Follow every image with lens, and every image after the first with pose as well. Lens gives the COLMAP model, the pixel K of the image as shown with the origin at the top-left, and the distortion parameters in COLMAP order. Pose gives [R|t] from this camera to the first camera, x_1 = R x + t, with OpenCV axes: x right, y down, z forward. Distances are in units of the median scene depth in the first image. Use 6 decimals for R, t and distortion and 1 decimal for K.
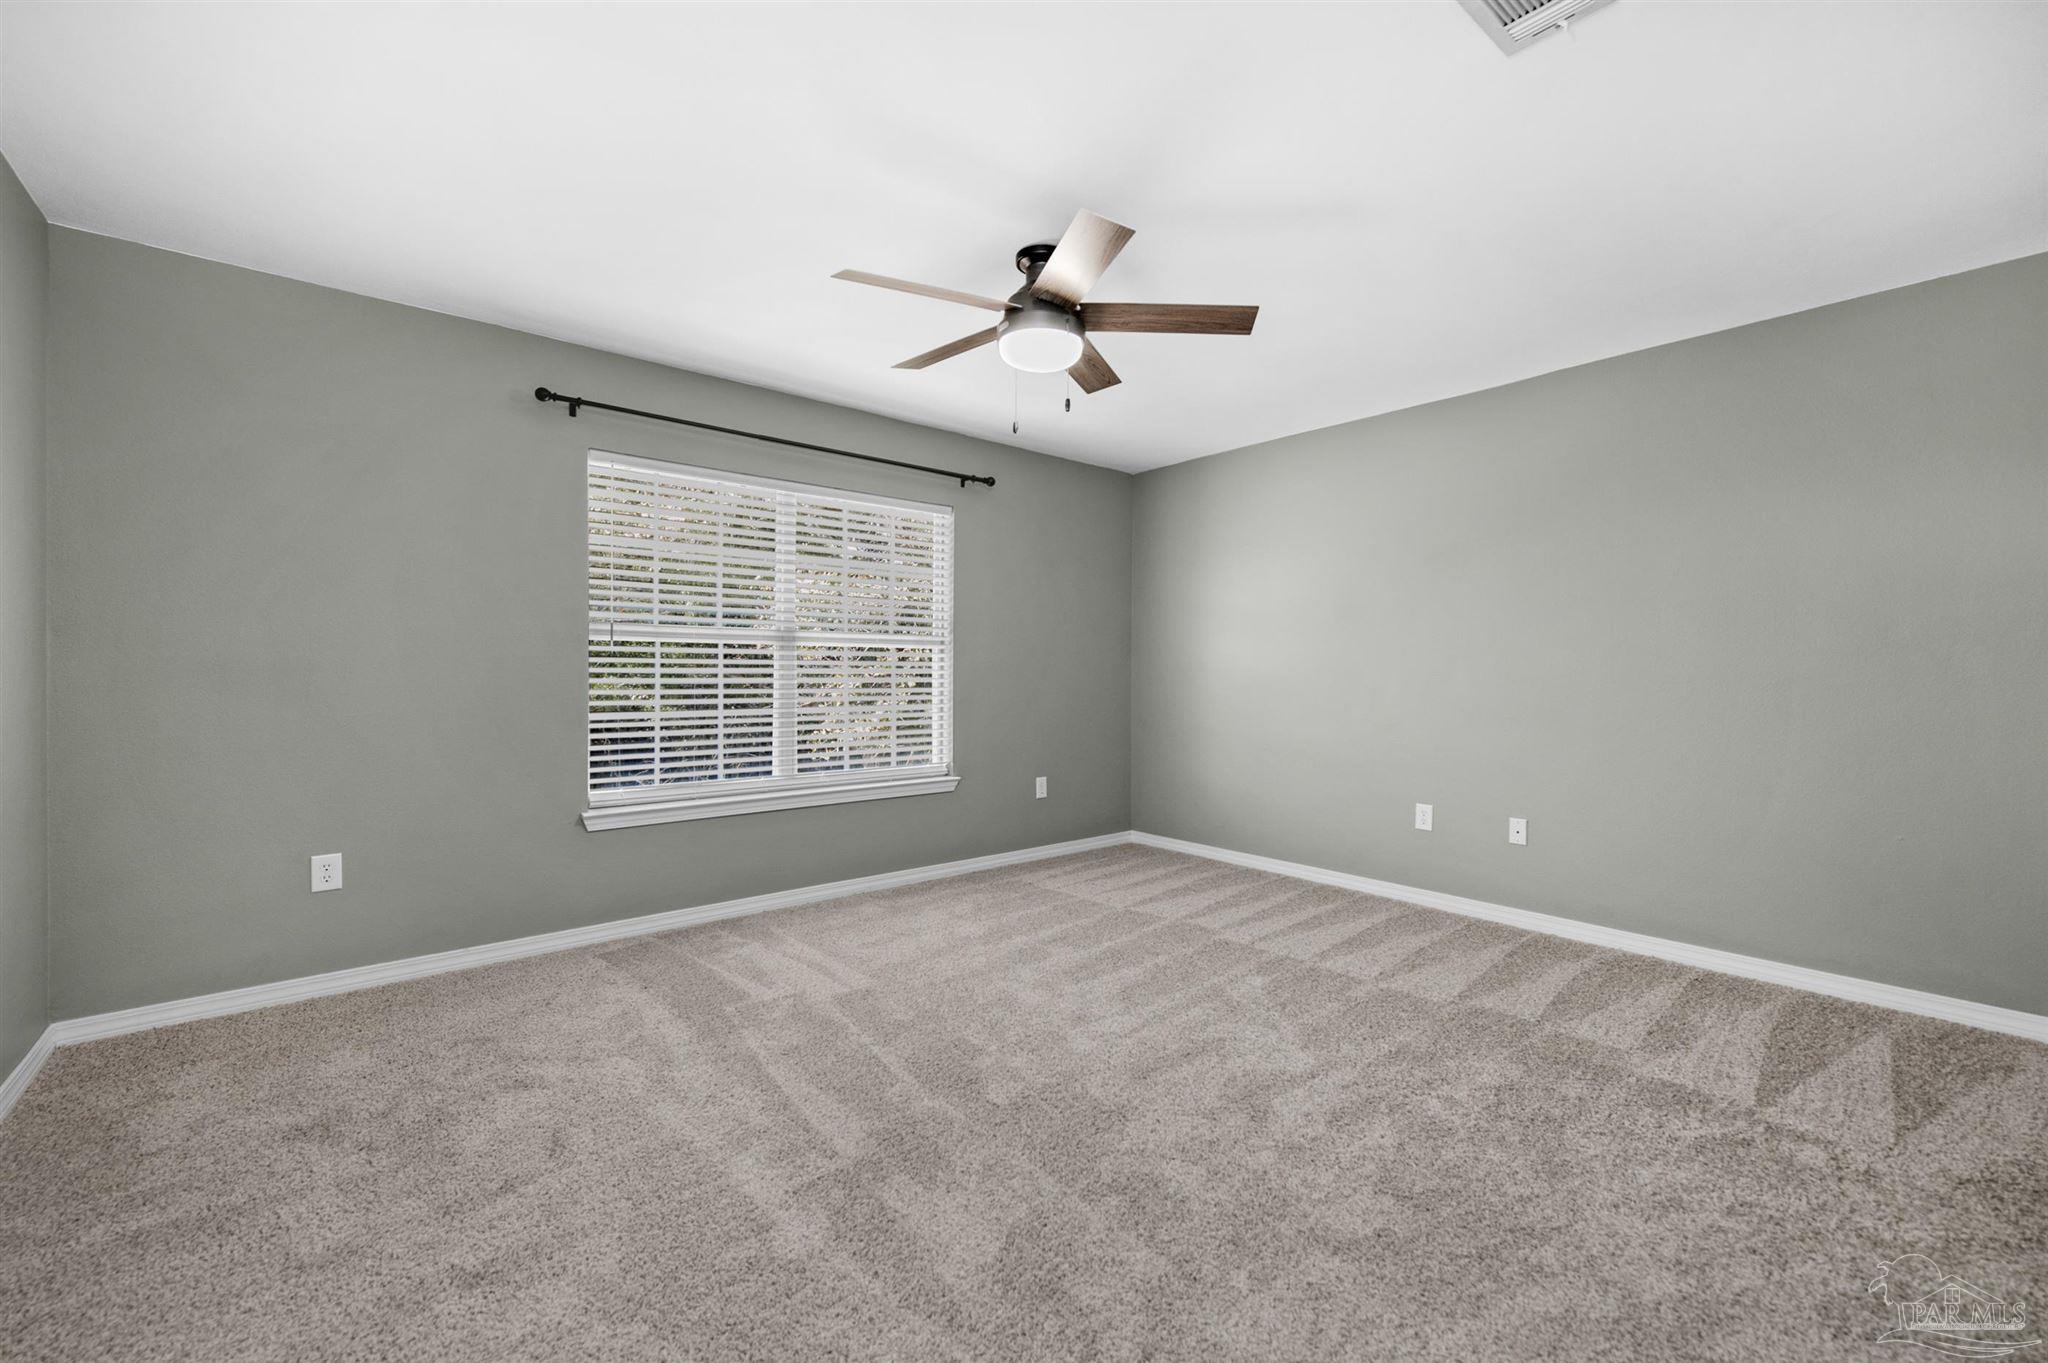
lens RADIAL K [[842.9, 0, 1024.0], [0, 842.9, 681.5], [0, 0, 1]] dist [0.006945, -0.000684]
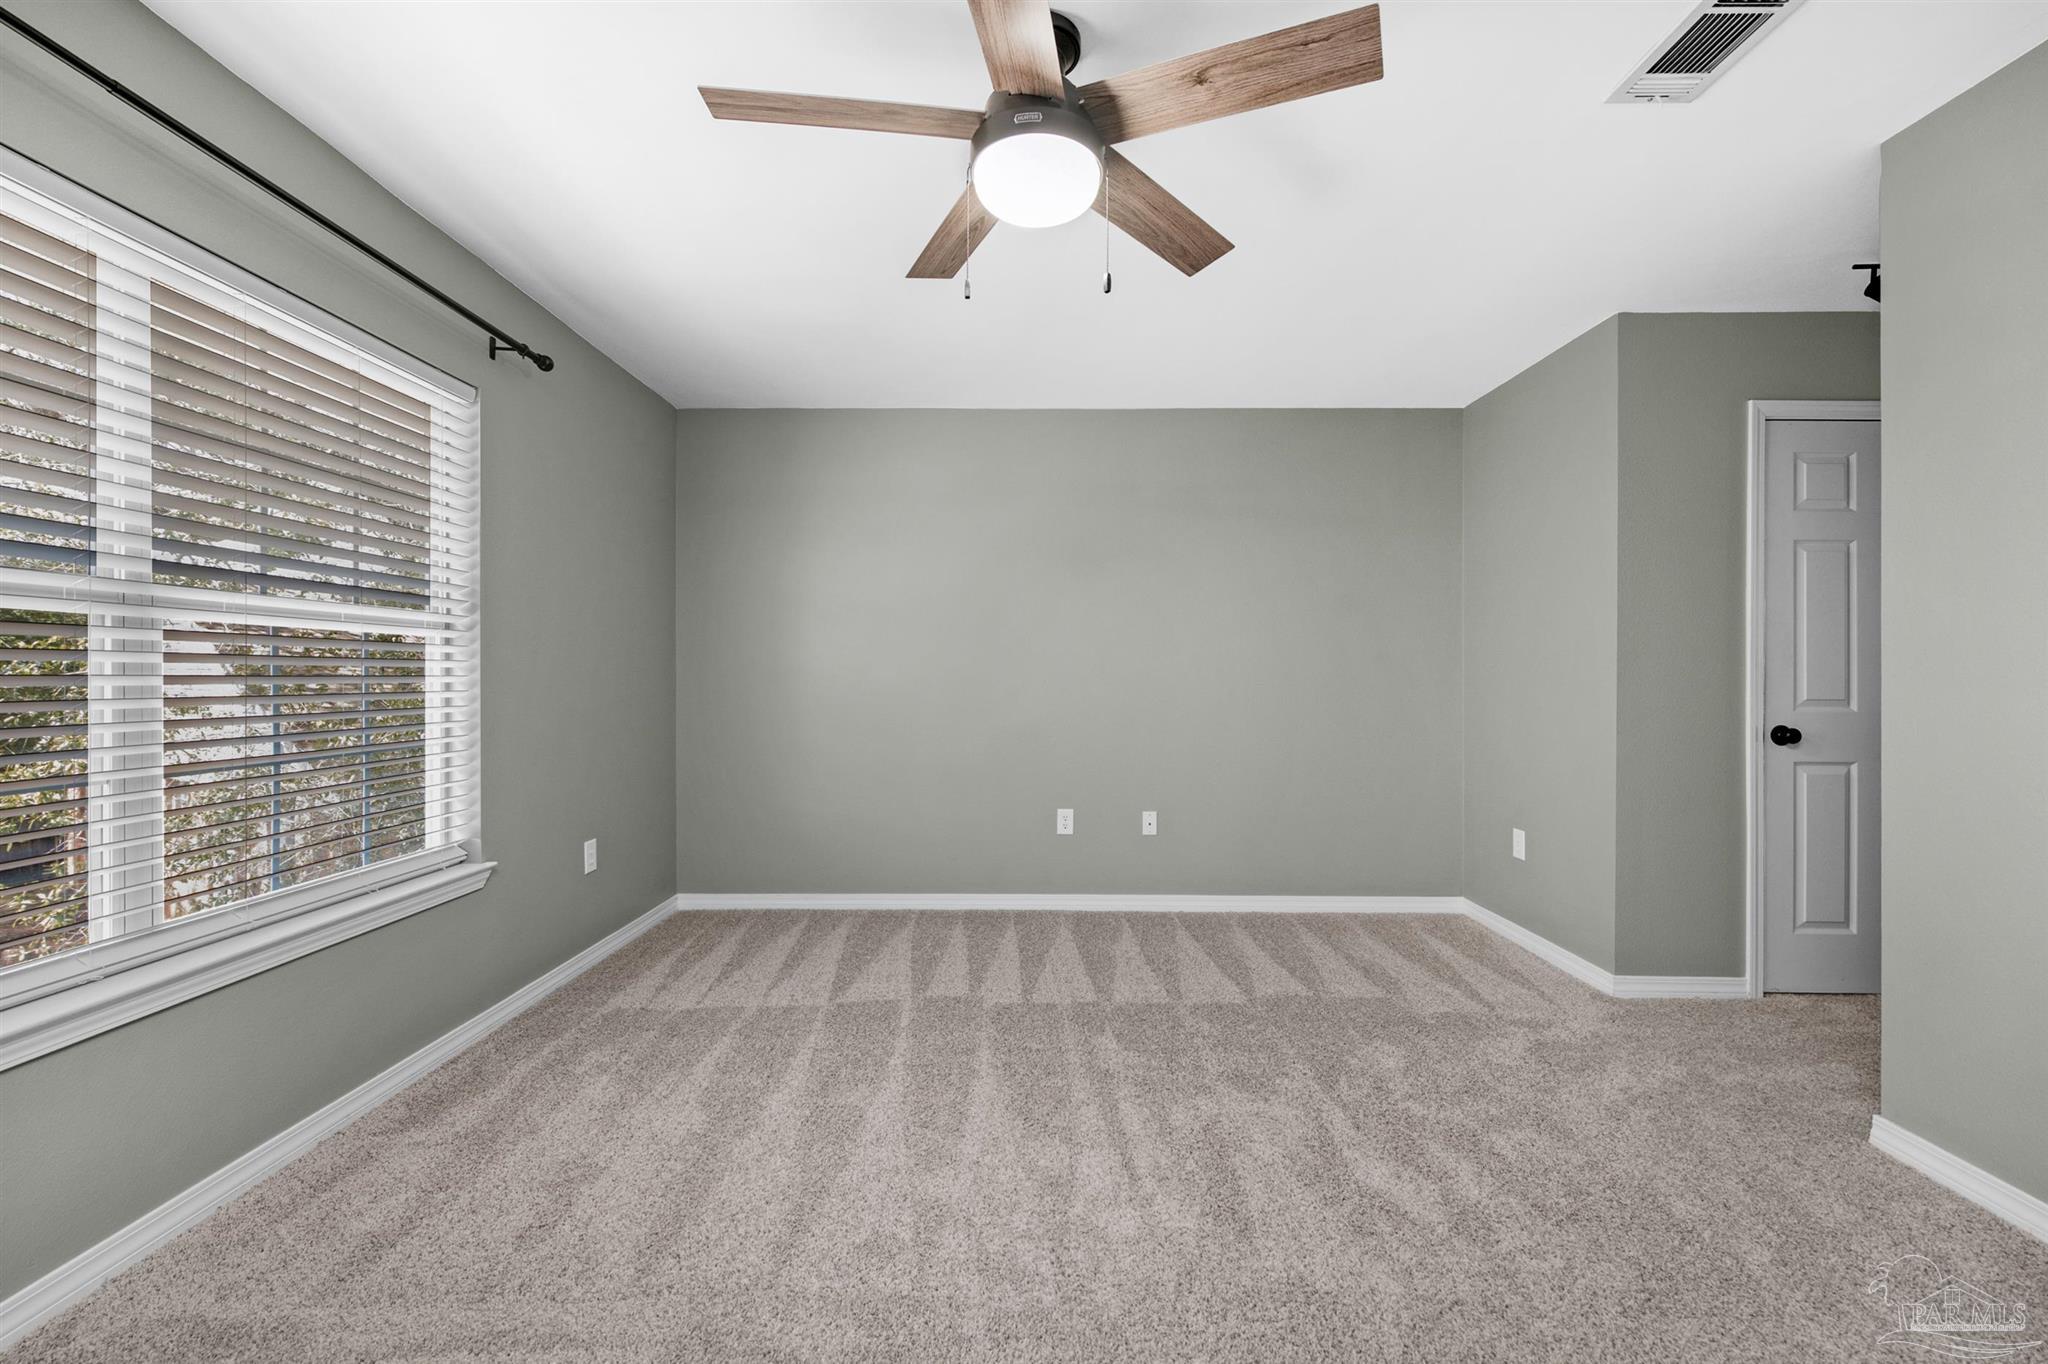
lens RADIAL K [[842.9, 0, 1024.0], [0, 842.9, 682.0], [0, 0, 1]] dist [0.006945, -0.000684]
pose [[0.639900, -0.007341, 0.768423, -0.361670], [0.010678, 0.999943, 0.000660, -0.007198], [-0.768384, 0.007783, 0.639942, 0.442678]]
